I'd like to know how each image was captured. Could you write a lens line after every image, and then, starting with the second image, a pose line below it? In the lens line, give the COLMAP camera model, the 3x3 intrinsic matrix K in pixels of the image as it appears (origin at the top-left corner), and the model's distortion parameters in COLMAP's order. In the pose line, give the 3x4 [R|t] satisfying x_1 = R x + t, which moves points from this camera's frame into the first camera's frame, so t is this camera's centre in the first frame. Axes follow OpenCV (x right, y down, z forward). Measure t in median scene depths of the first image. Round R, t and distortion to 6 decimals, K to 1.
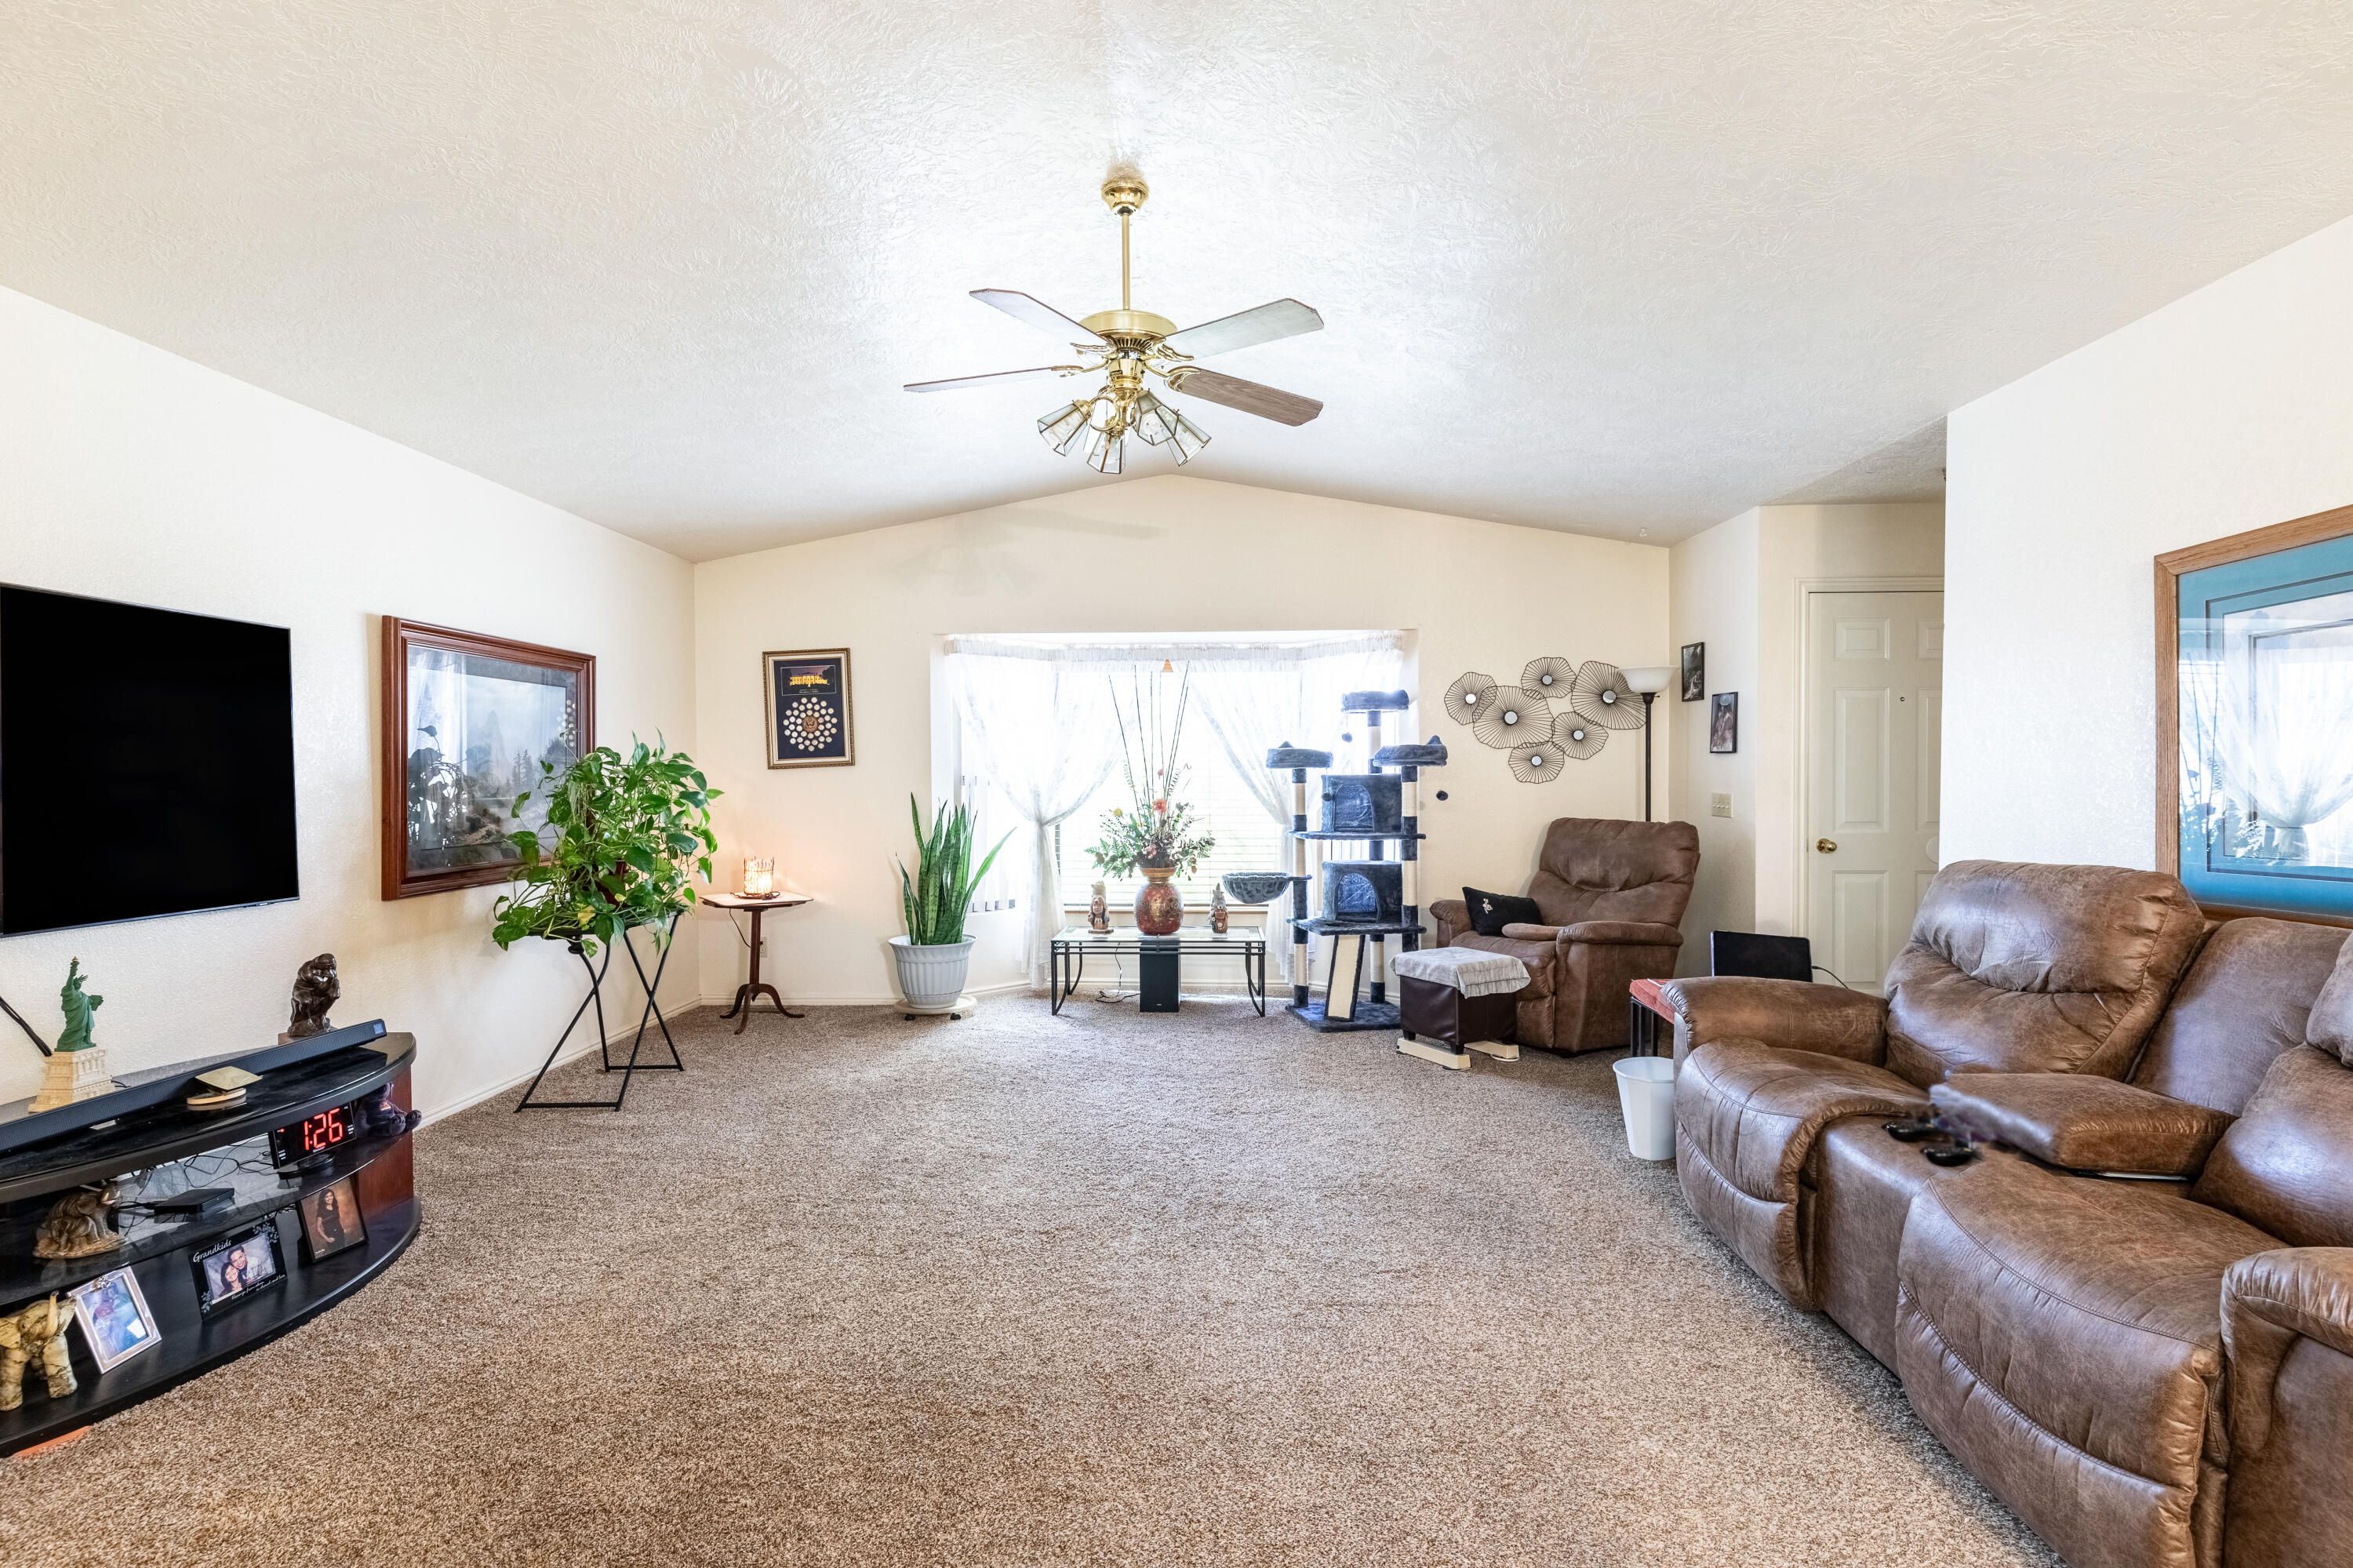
lens RADIAL K [[1044.4, 0, 1176.5], [0, 1044.4, 784.0], [0, 0, 1]] dist [0.003419, 0.000493]
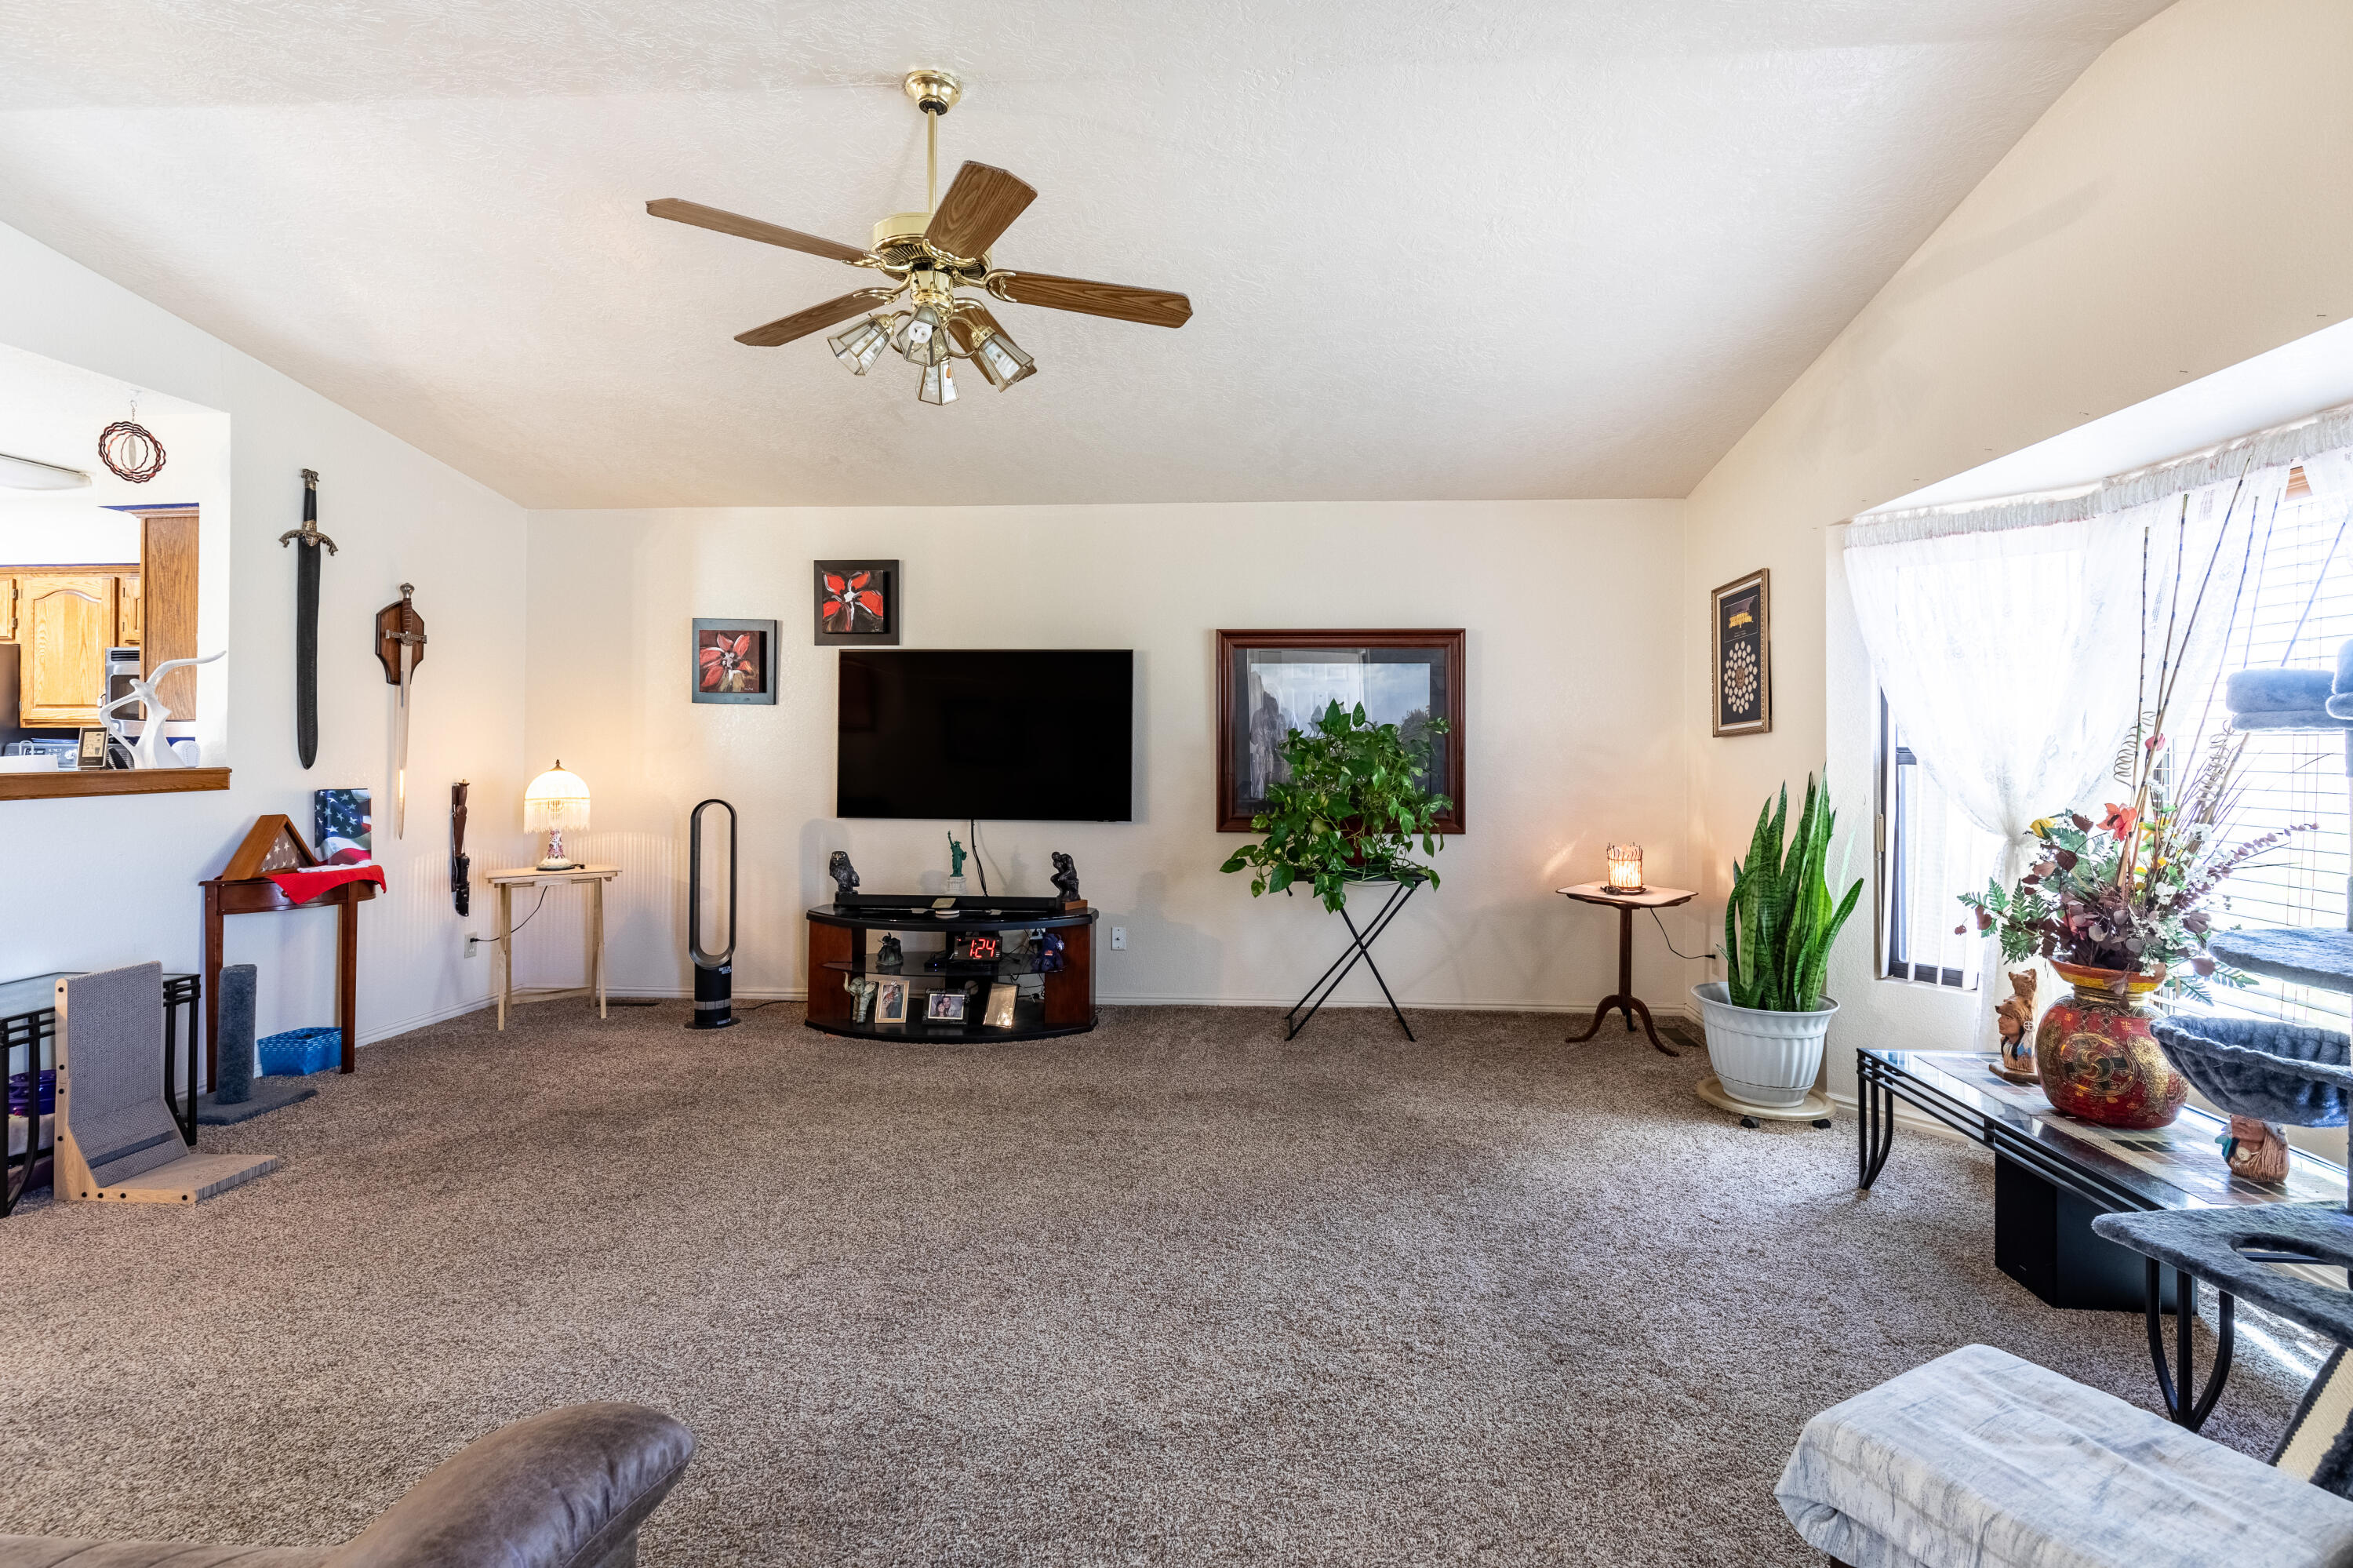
lens RADIAL K [[1044.4, 0, 1176.5], [0, 1044.4, 784.0], [0, 0, 1]] dist [0.003419, 0.000493]
pose [[-0.026865, 0.033260, -0.999086, 0.410119], [-0.015242, 0.999317, 0.033677, -0.000845], [0.999523, 0.016133, -0.026339, 0.641408]]
